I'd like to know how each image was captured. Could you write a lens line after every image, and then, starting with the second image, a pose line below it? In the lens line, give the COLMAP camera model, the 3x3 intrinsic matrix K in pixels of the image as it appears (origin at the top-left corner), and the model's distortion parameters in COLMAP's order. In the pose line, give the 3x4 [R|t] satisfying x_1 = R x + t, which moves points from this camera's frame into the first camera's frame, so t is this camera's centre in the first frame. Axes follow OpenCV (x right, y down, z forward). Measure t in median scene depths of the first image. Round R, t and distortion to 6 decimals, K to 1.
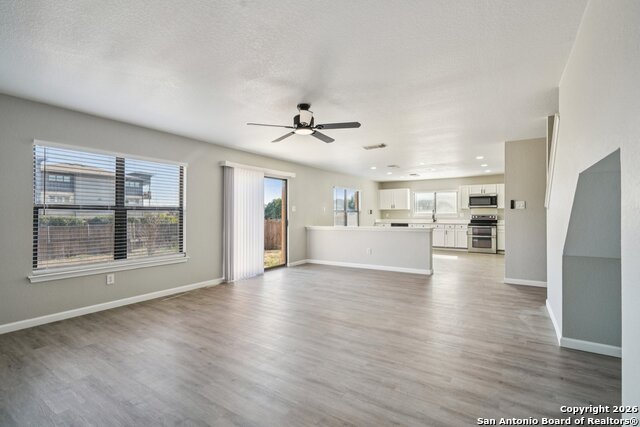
lens RADIAL K [[291.3, 0, 320.0], [0, 291.3, 213.5], [0, 0, 1]] dist [-0.002691, -0.000180]
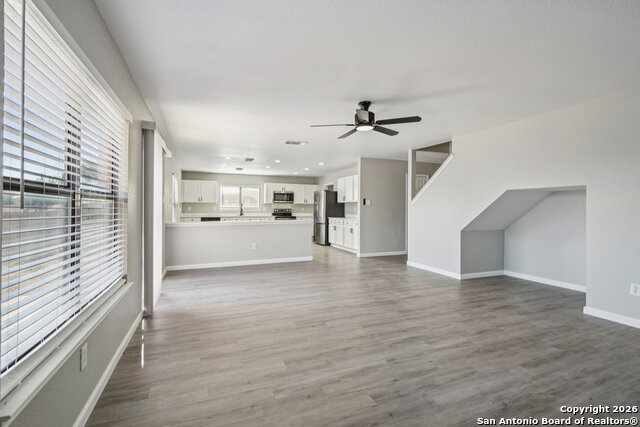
lens RADIAL K [[291.3, 0, 320.0], [0, 291.3, 213.5], [0, 0, 1]] dist [-0.002691, -0.000180]
pose [[0.576118, -0.009625, 0.817310, -0.470402], [-0.008246, 0.999811, 0.017587, 0.002291], [-0.817325, -0.016872, 0.575930, 0.255815]]
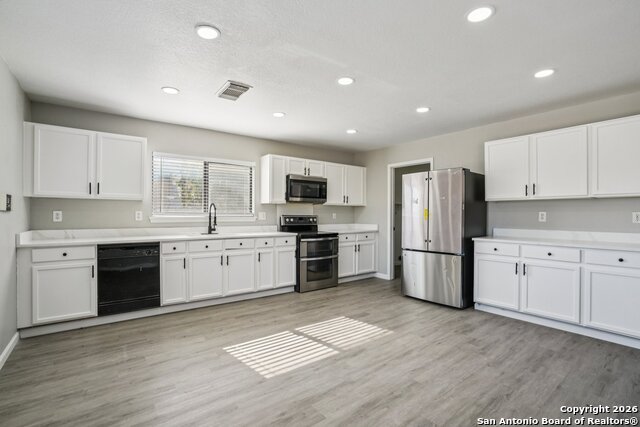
lens RADIAL K [[297.2, 0, 320.0], [0, 297.2, 213.5], [0, 0, 1]] dist [-0.059594, 0.000085]
pose [[0.325734, 0.004616, 0.945450, 0.078838], [-0.006763, 0.999974, -0.002552, 0.001972], [-0.945437, -0.005563, 0.325757, 1.121096]]
